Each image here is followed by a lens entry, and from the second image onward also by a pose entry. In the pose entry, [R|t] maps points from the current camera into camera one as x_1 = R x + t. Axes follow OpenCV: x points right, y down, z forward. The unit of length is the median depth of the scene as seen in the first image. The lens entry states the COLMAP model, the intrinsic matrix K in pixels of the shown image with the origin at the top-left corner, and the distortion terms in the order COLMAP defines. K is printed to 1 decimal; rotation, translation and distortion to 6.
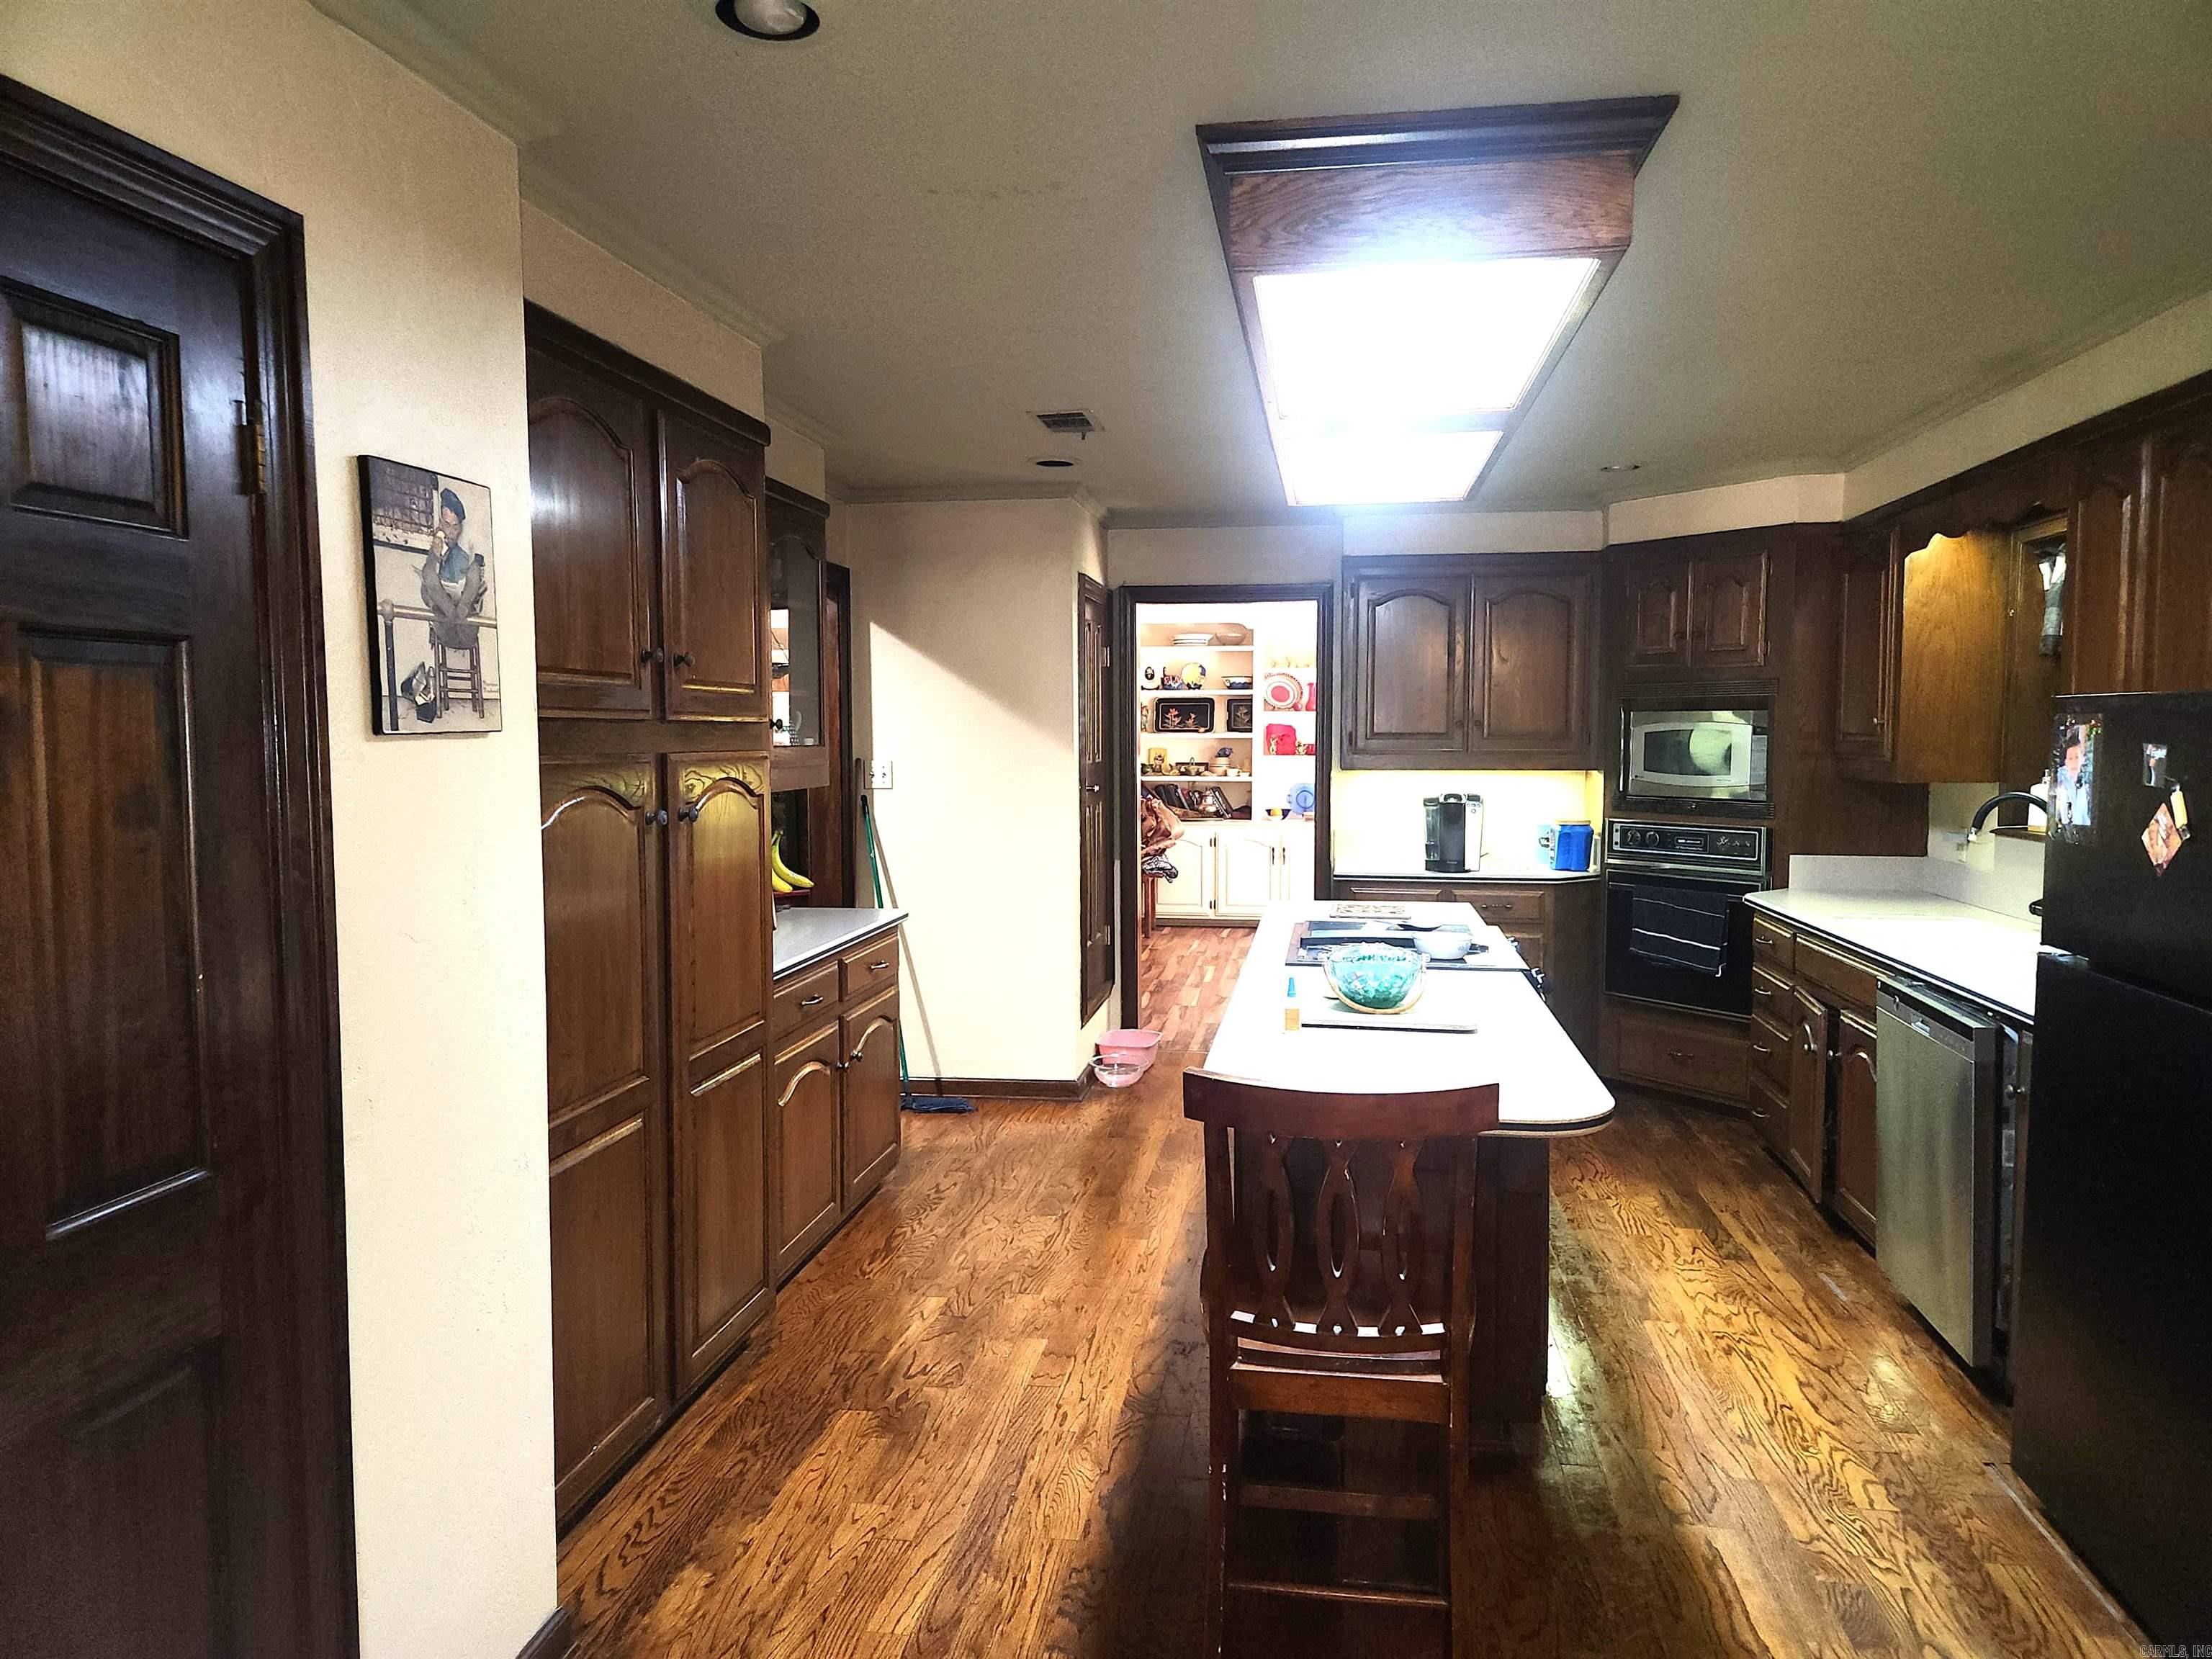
lens RADIAL K [[1492.8, 0, 1102.4], [0, 1492.8, 819.3], [0, 0, 1]] dist [0.020637, -0.002277]
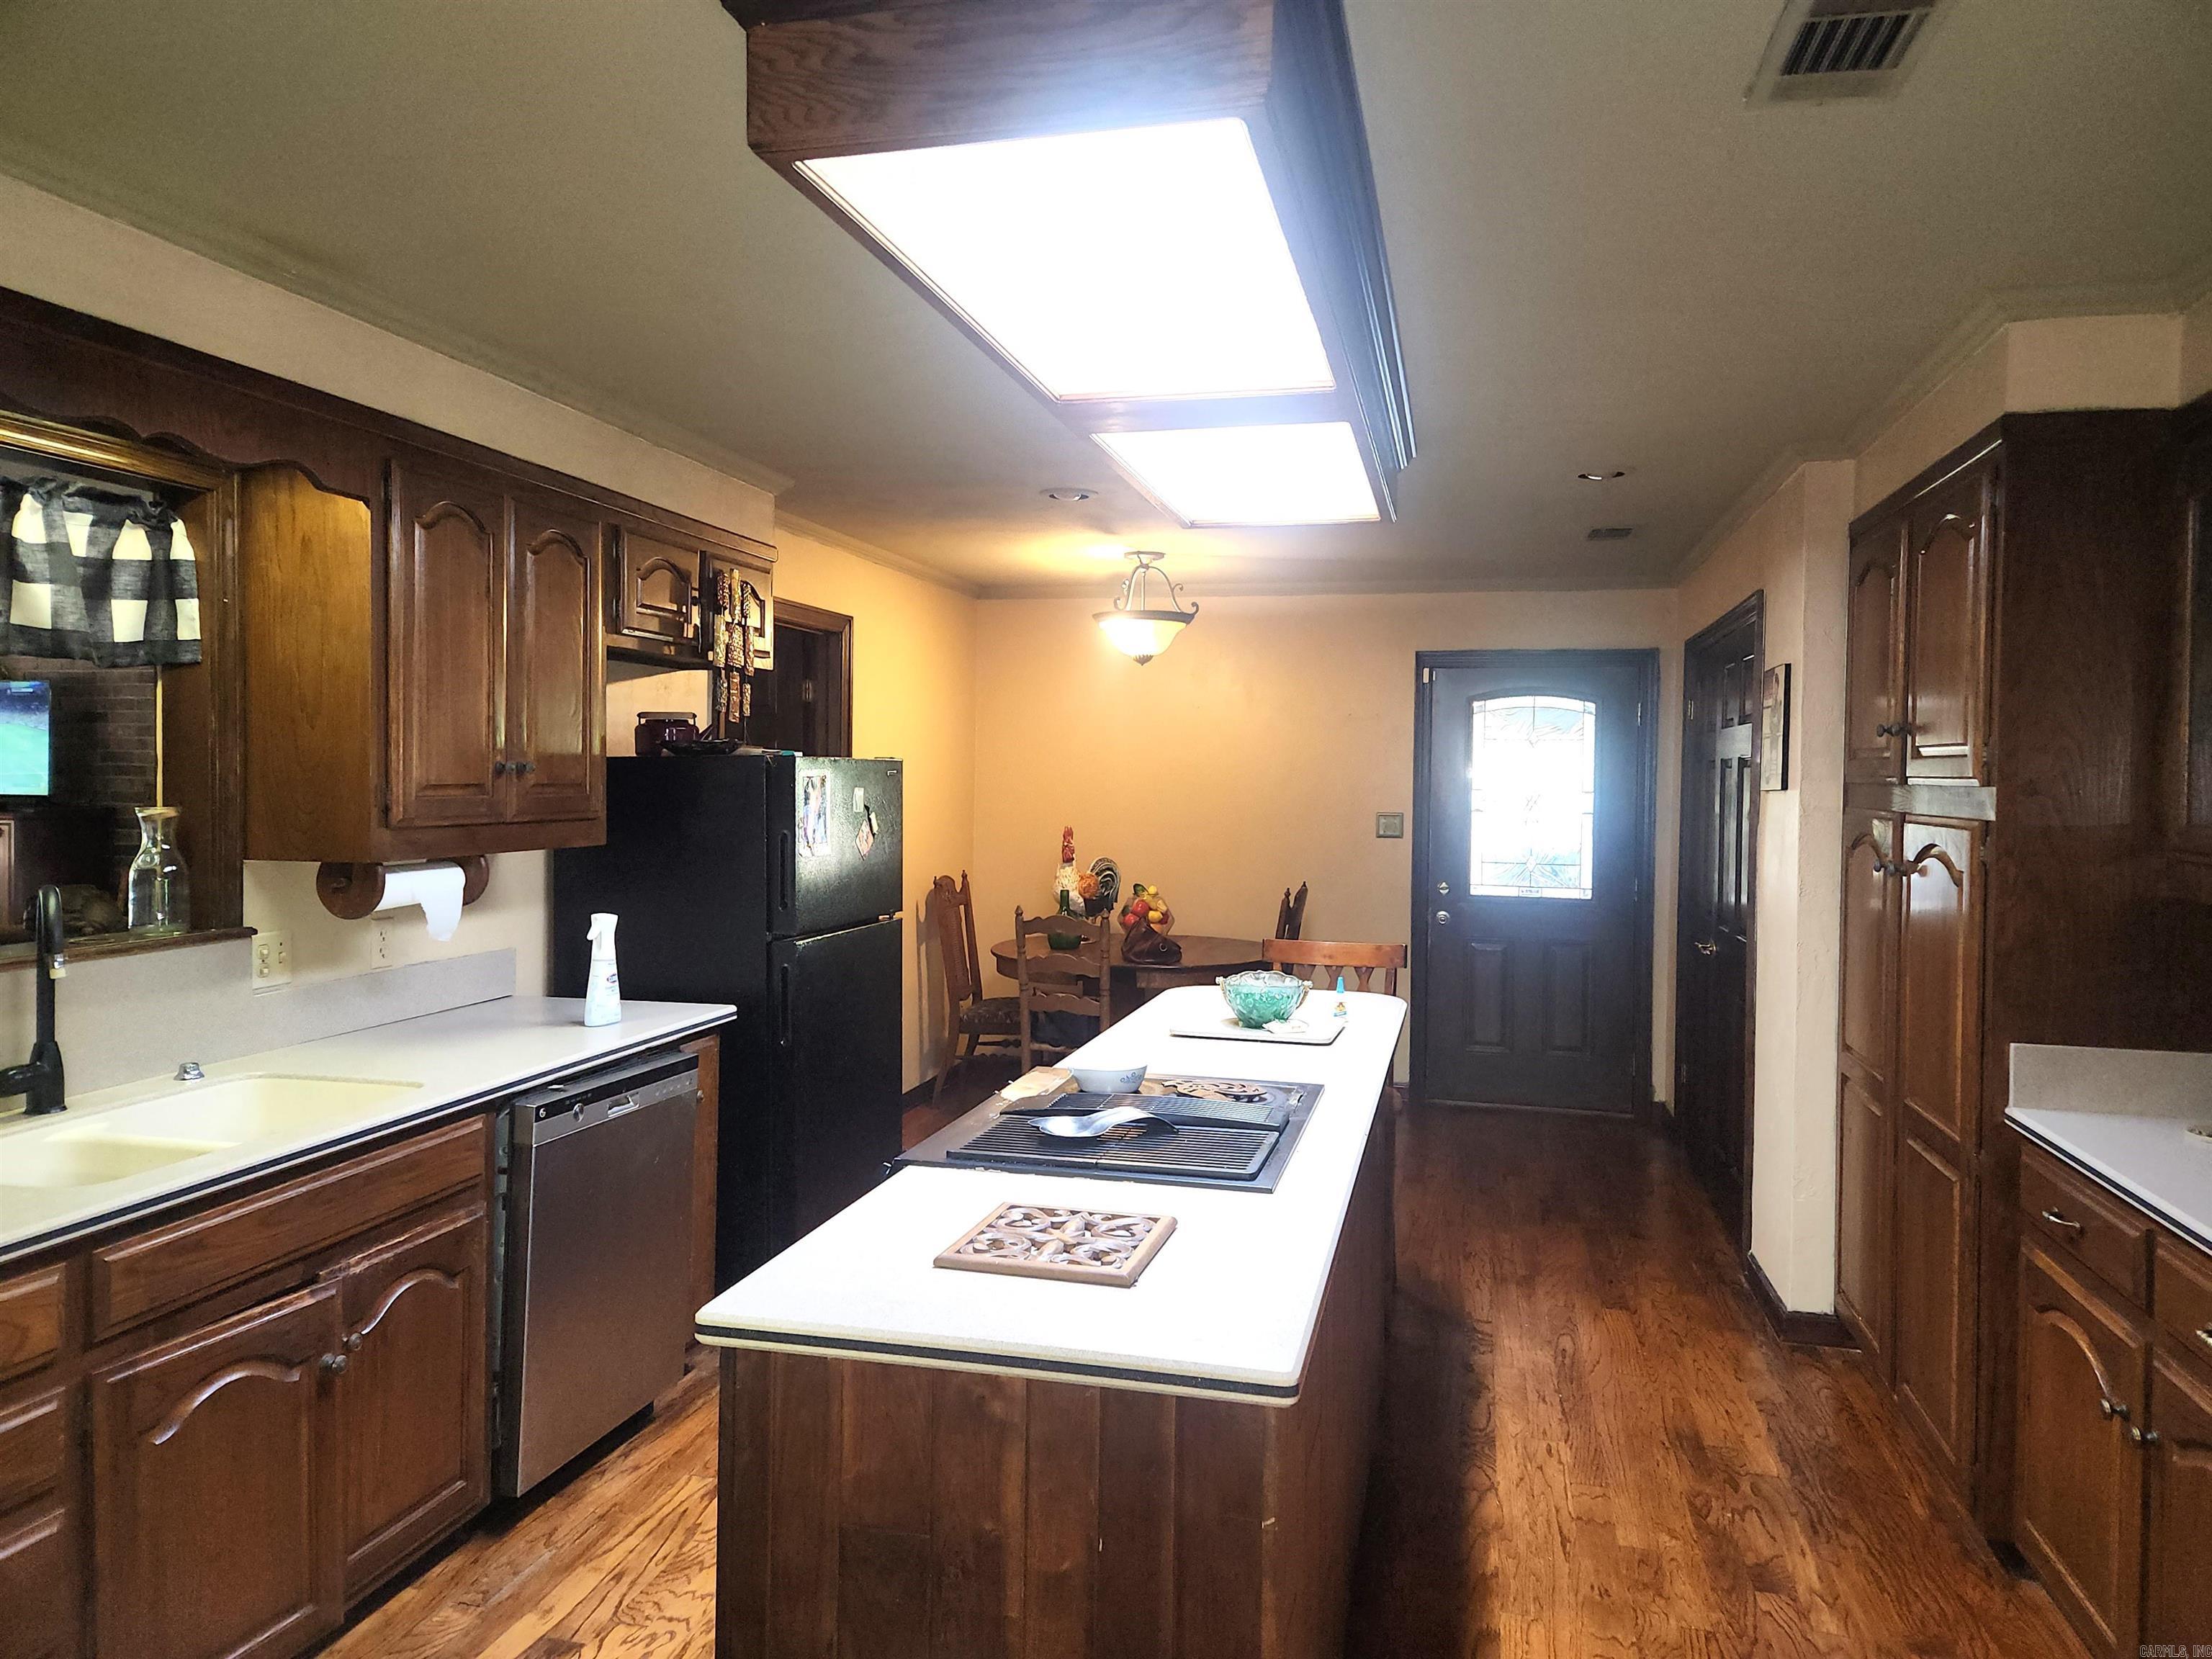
lens RADIAL K [[1474.8, 0, 1138.8], [0, 1474.8, 800.4], [0, 0, 1]] dist [0.079123, -0.061397]
pose [[-0.997195, -0.011780, 0.073914, 0.120156], [-0.006410, 0.997350, 0.072472, -0.079235], [-0.074572, 0.071795, -0.994628, 1.295897]]
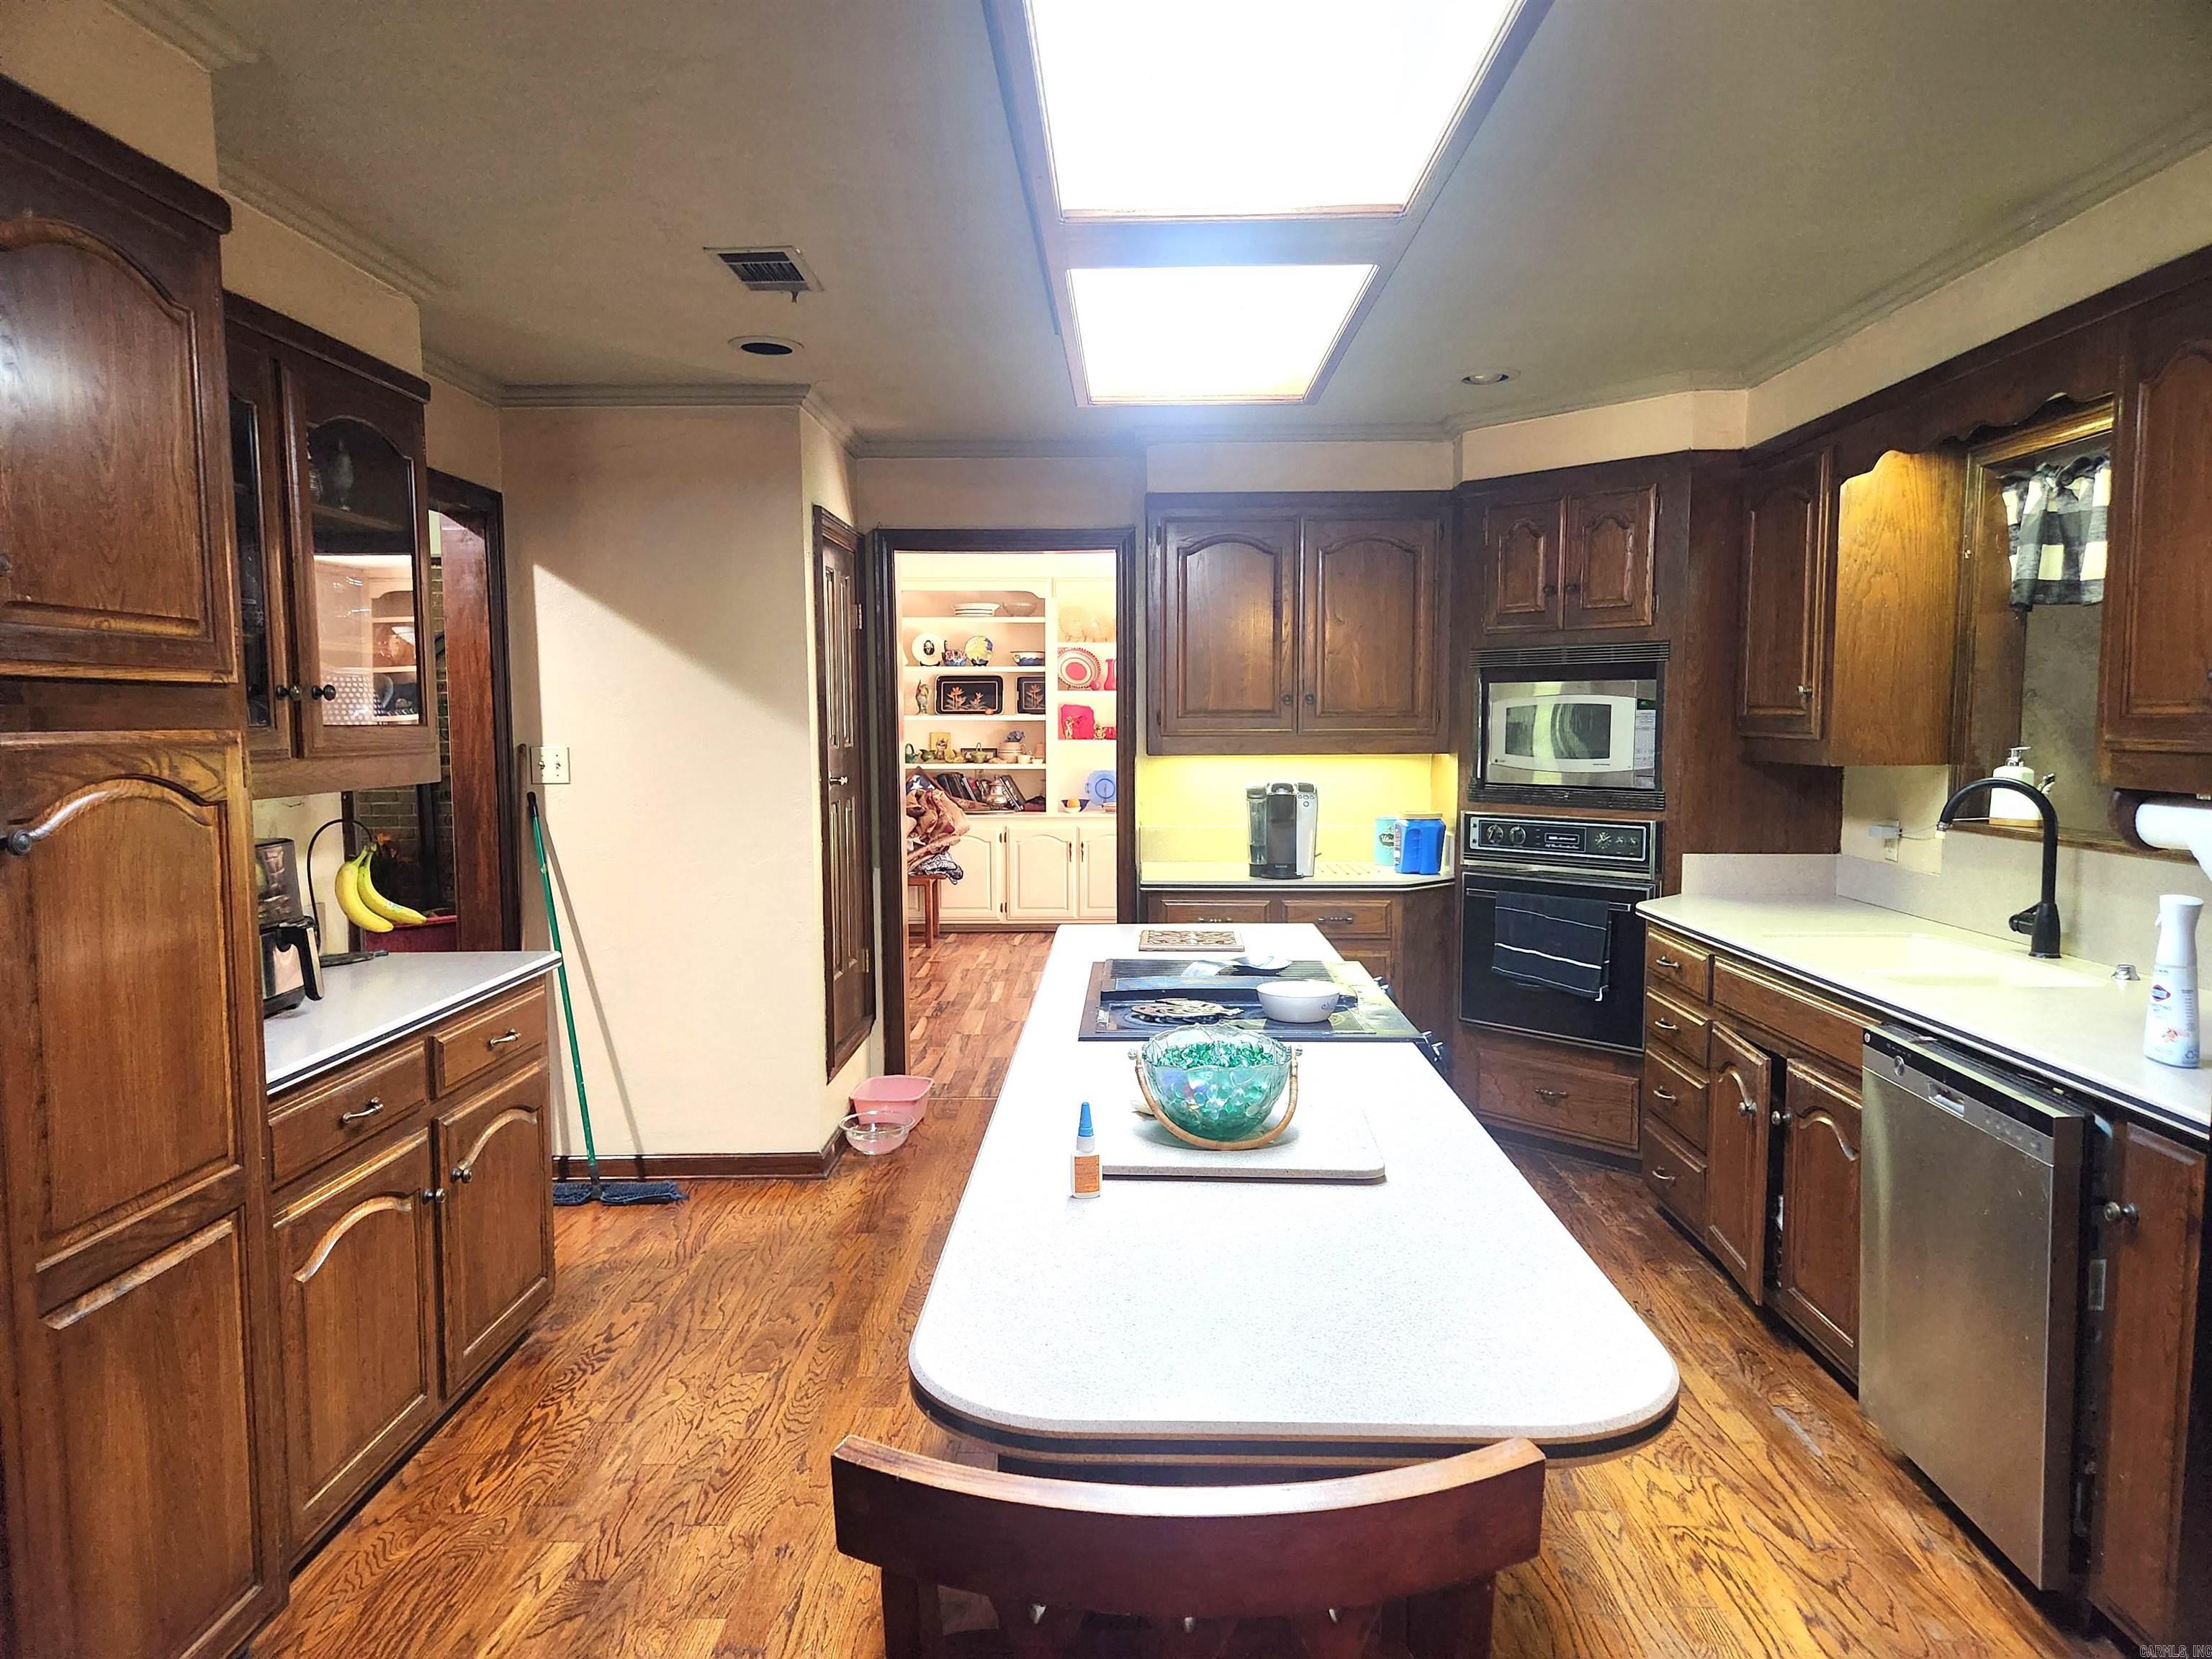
lens RADIAL K [[1474.8, 0, 1138.8], [0, 1474.8, 800.4], [0, 0, 1]] dist [0.079123, -0.061397]
pose [[0.987591, -0.011633, 0.156616, 0.031589], [0.012145, 0.999924, -0.002312, -0.007377], [-0.156578, 0.004185, 0.987657, 0.226012]]
